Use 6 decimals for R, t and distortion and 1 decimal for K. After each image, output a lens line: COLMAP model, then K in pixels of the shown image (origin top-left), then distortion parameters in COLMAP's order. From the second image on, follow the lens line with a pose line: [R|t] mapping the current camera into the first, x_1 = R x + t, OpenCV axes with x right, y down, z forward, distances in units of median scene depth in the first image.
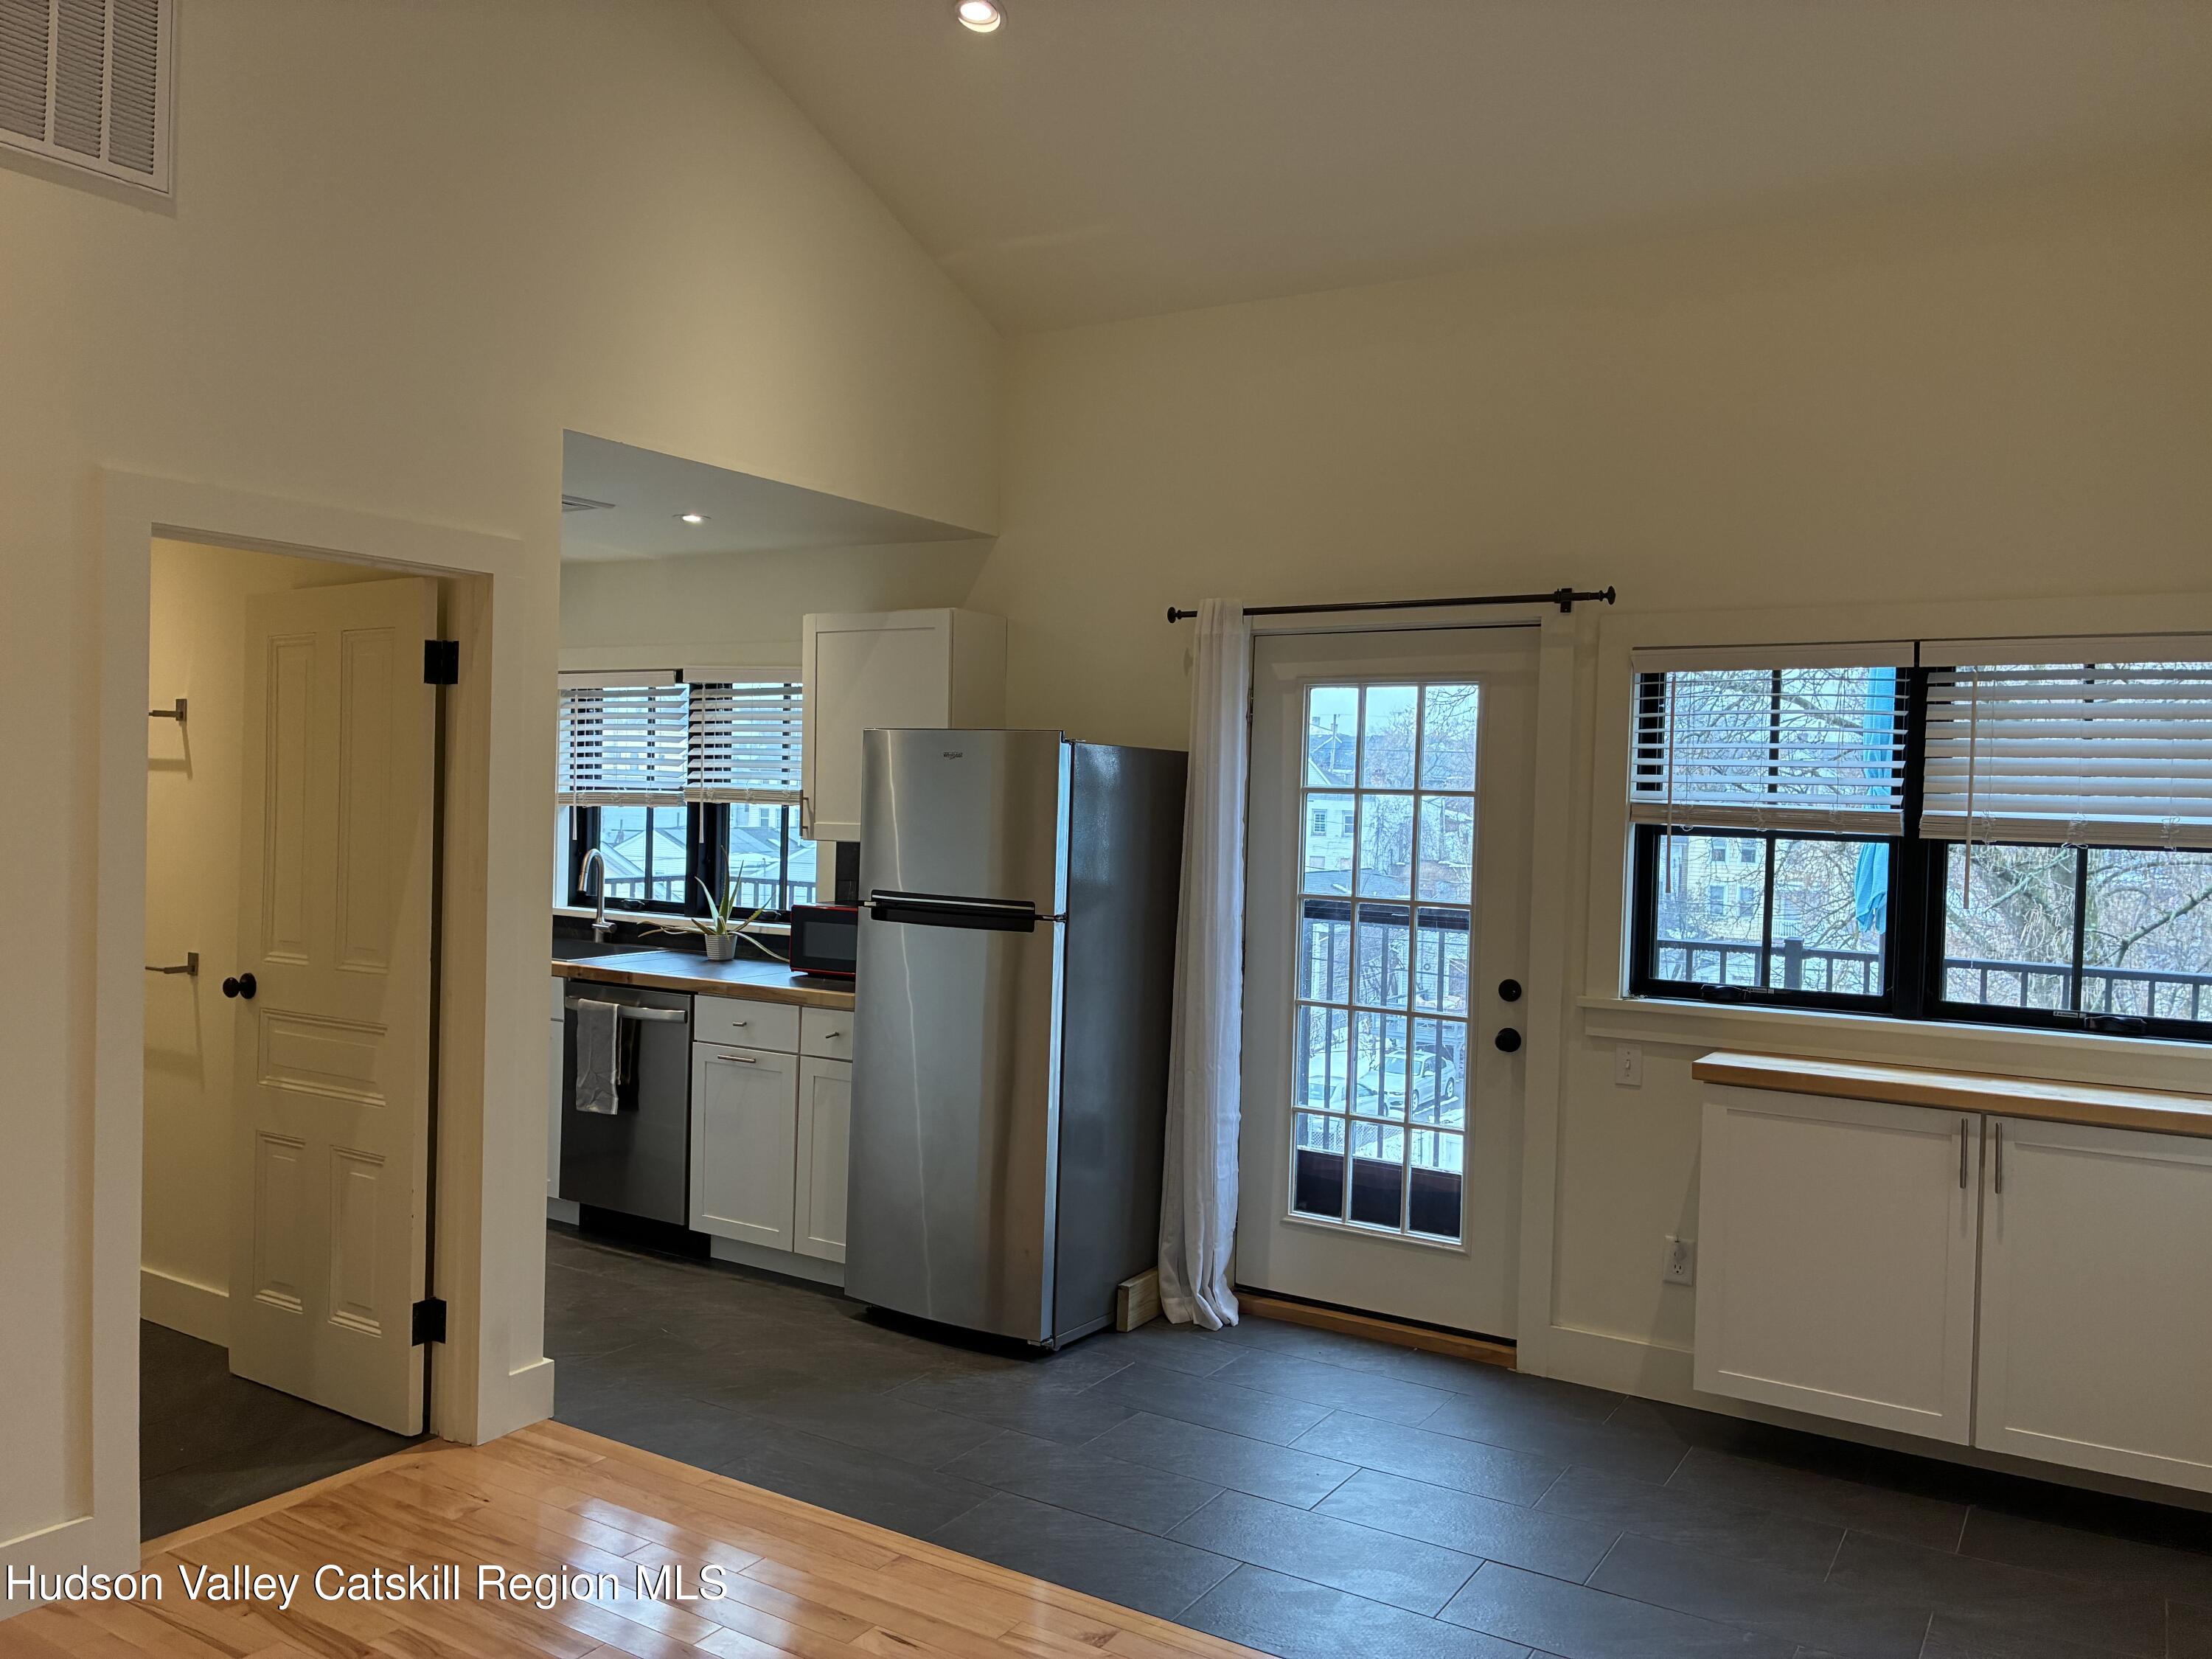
lens RADIAL K [[1691.2, 0, 1118.3], [0, 1691.2, 813.5], [0, 0, 1]] dist [0.030020, -0.023742]
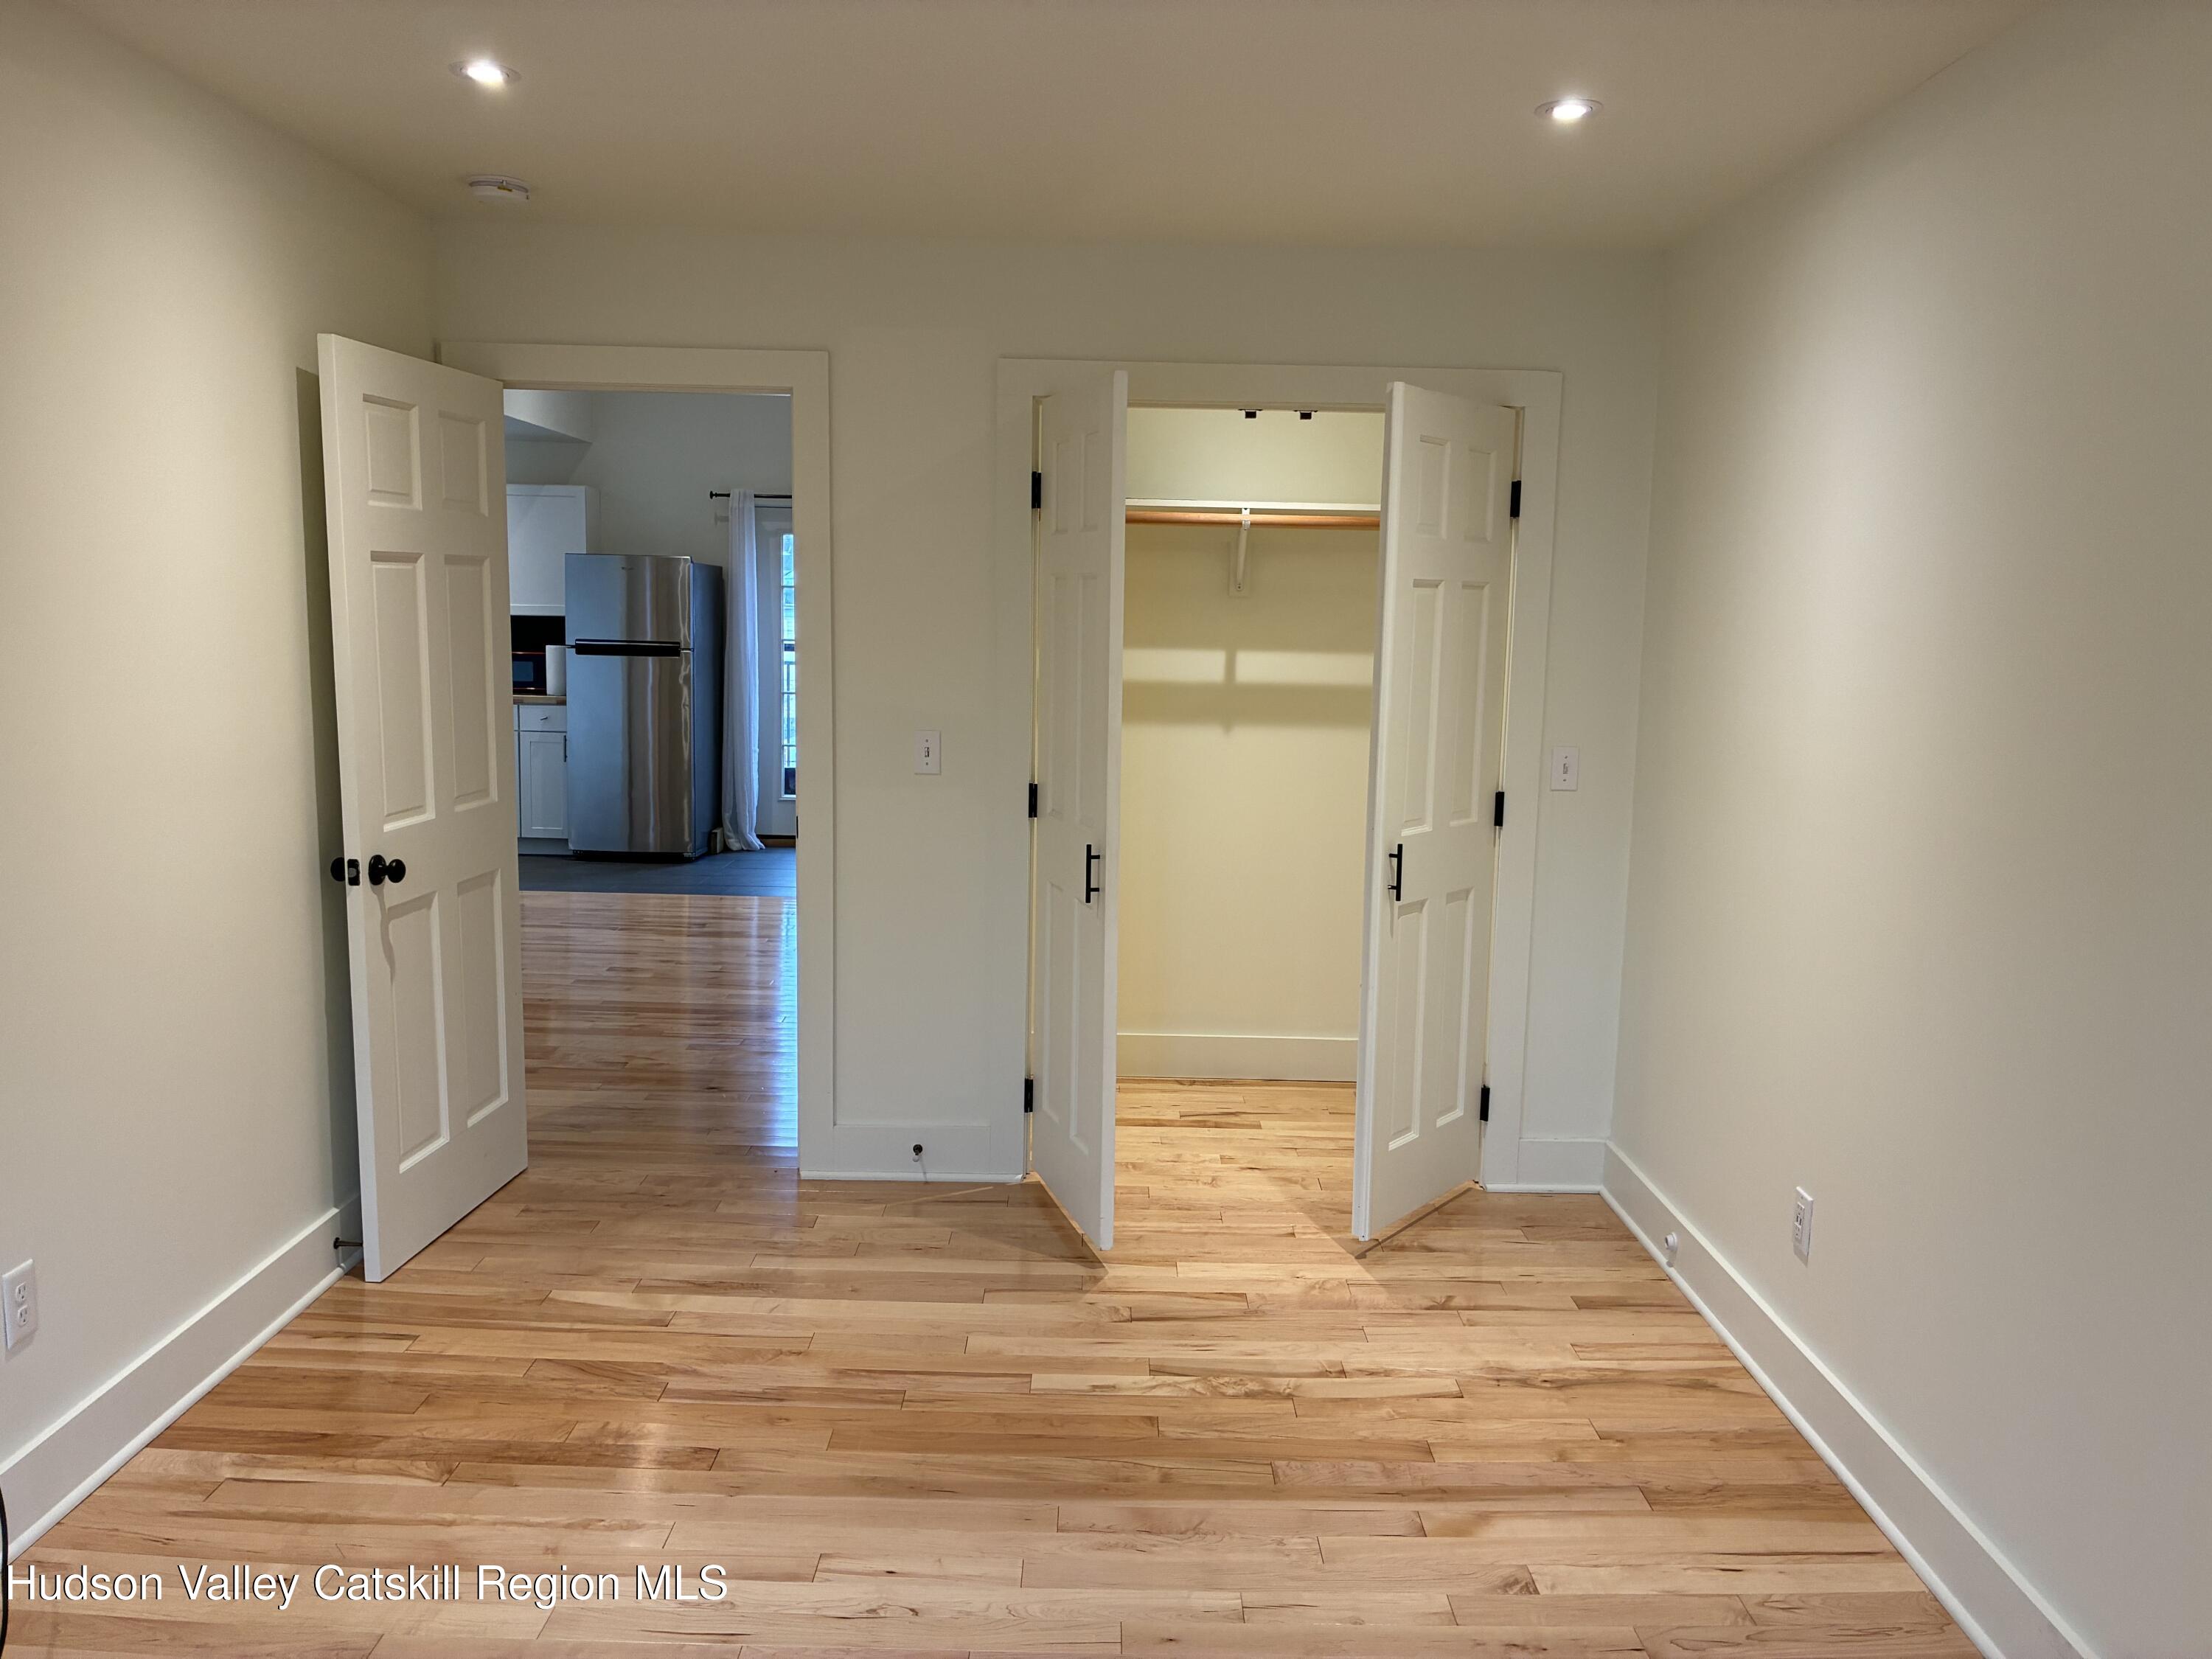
lens RADIAL K [[1691.2, 0, 1114.8], [0, 1691.2, 825.4], [0, 0, 1]] dist [0.030020, -0.023742]
pose [[0.849608, -0.075599, 0.521968, -0.684882], [0.009337, 0.991675, 0.128431, 0.014692], [-0.527332, -0.104242, 0.843241, -1.020091]]
